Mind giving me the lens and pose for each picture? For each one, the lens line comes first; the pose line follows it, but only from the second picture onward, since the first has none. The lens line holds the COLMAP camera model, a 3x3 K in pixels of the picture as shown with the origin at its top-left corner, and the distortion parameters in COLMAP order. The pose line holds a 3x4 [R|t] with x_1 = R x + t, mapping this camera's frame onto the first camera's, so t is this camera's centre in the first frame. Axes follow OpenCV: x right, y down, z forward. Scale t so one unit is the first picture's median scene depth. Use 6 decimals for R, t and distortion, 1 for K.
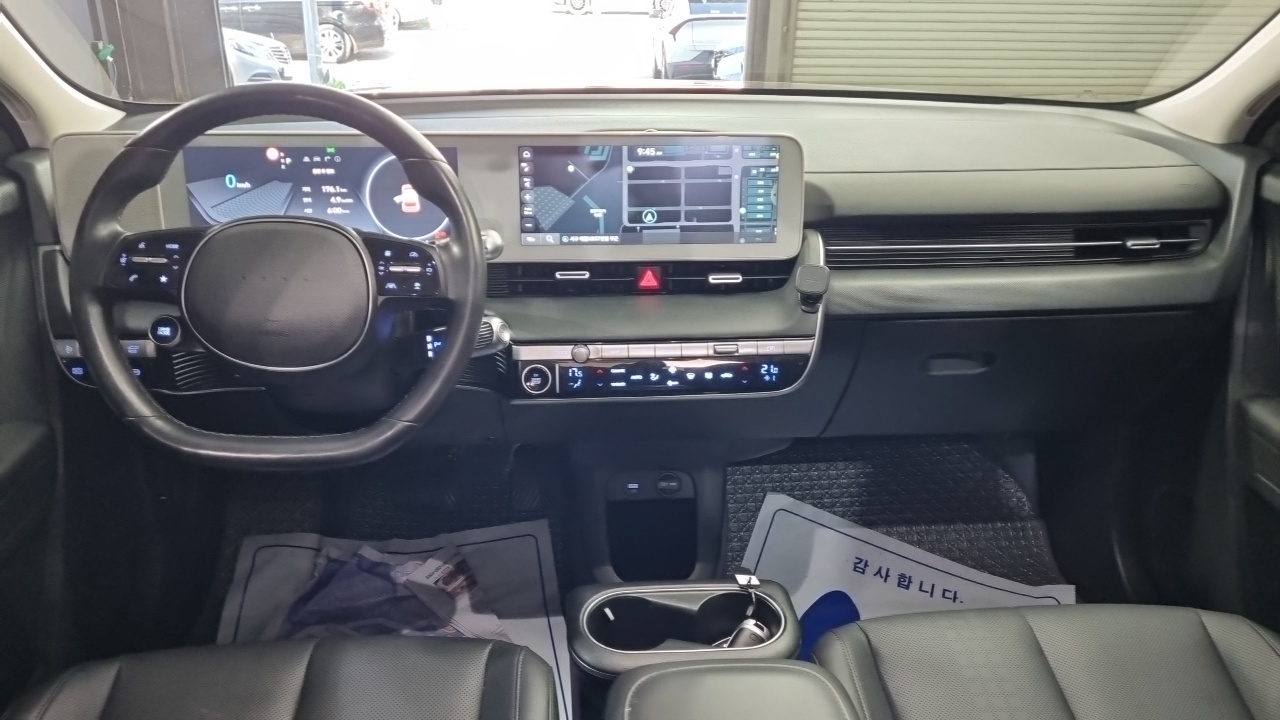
lens RADIAL K [[958.7, 0, 642.7], [0, 958.7, 347.9], [0, 0, 1]] dist [0.067262, -0.067633]
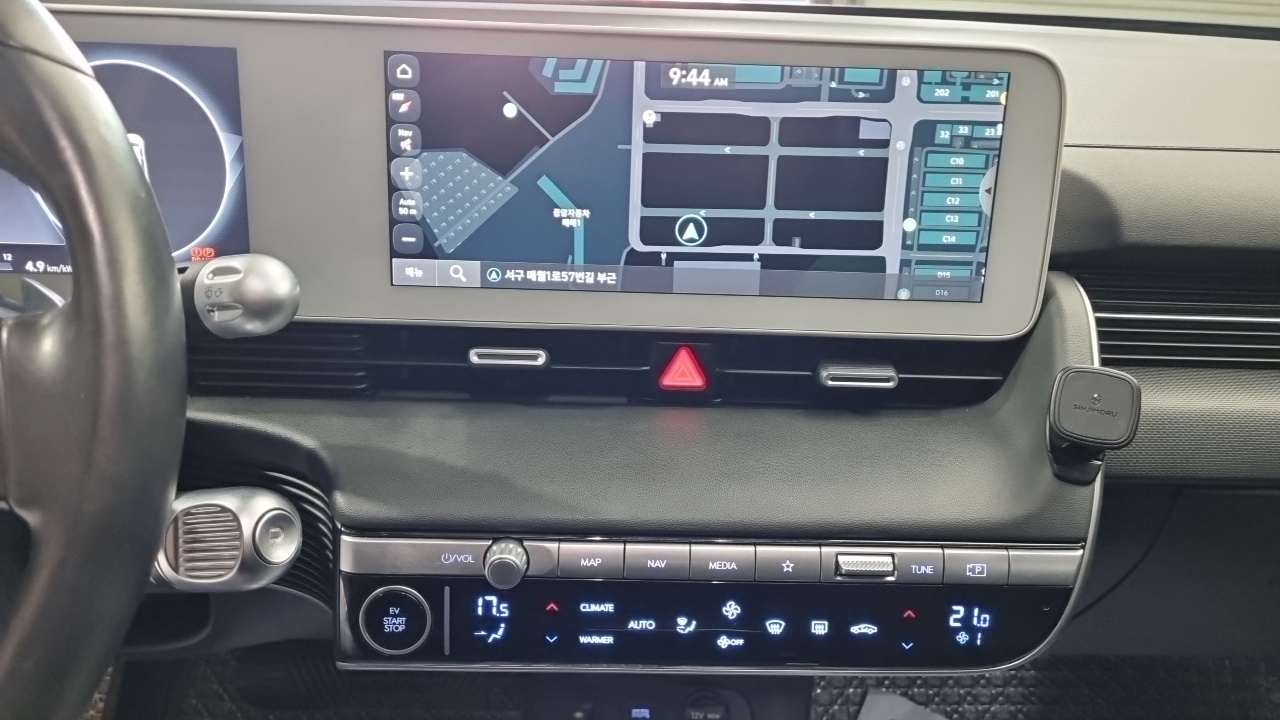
lens RADIAL K [[958.7, 0, 642.7], [0, 958.7, 347.9], [0, 0, 1]] dist [0.067262, -0.067633]
pose [[0.998291, 0.044056, -0.038406, 0.004396], [-0.043942, 0.999027, 0.003815, -0.085320], [0.038537, -0.002121, 0.999255, 0.570900]]
